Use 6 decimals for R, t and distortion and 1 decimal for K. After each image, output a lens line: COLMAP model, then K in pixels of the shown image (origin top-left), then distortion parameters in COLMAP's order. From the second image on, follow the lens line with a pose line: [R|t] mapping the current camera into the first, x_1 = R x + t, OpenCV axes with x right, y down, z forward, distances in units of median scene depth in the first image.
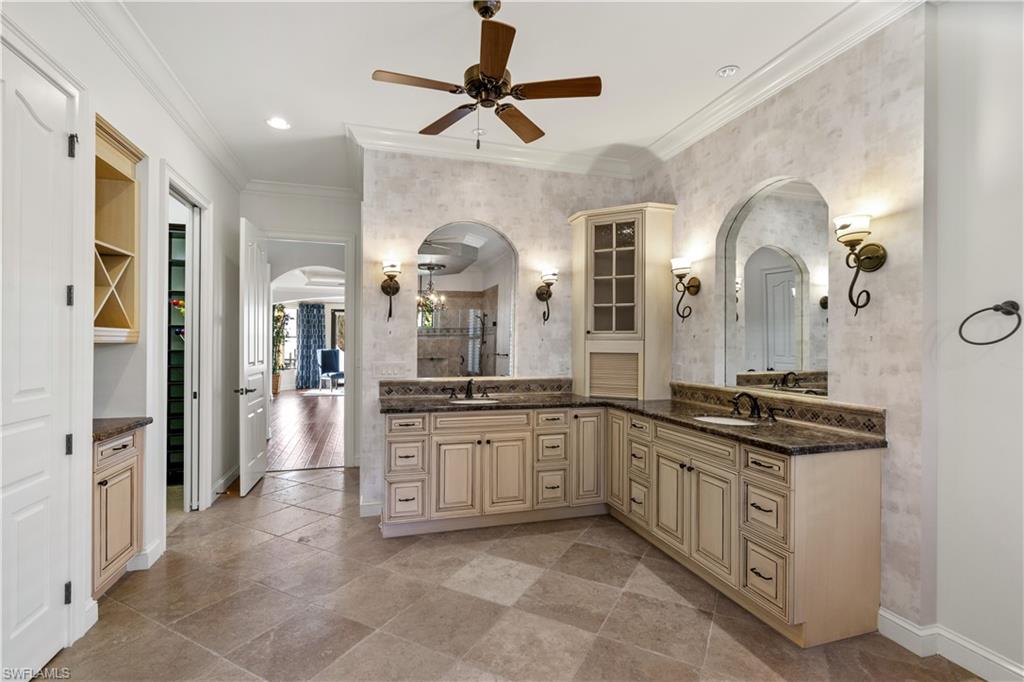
lens RADIAL K [[470.2, 0, 512.3], [0, 470.2, 341.5], [0, 0, 1]] dist [-0.003380, -0.000133]
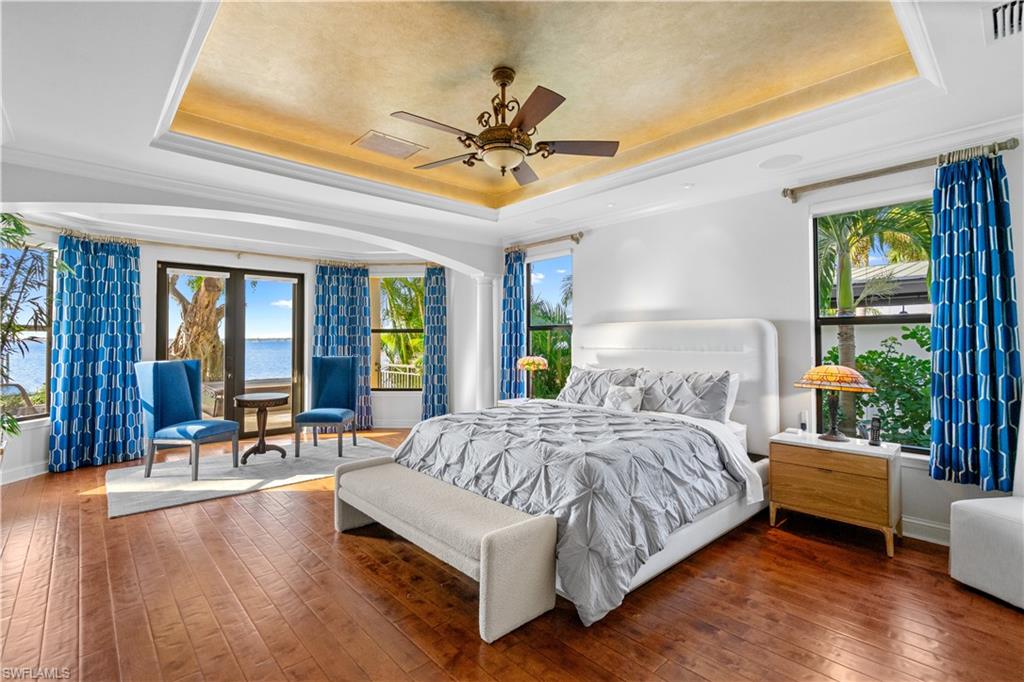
lens RADIAL K [[470.2, 0, 511.6], [0, 470.2, 340.7], [0, 0, 1]] dist [-0.003380, -0.000133]
pose [[0.903452, -0.003985, 0.428671, -0.289020], [0.005143, 0.999986, -0.001542, 0.002969], [-0.428659, 0.003598, 0.903459, 0.513689]]
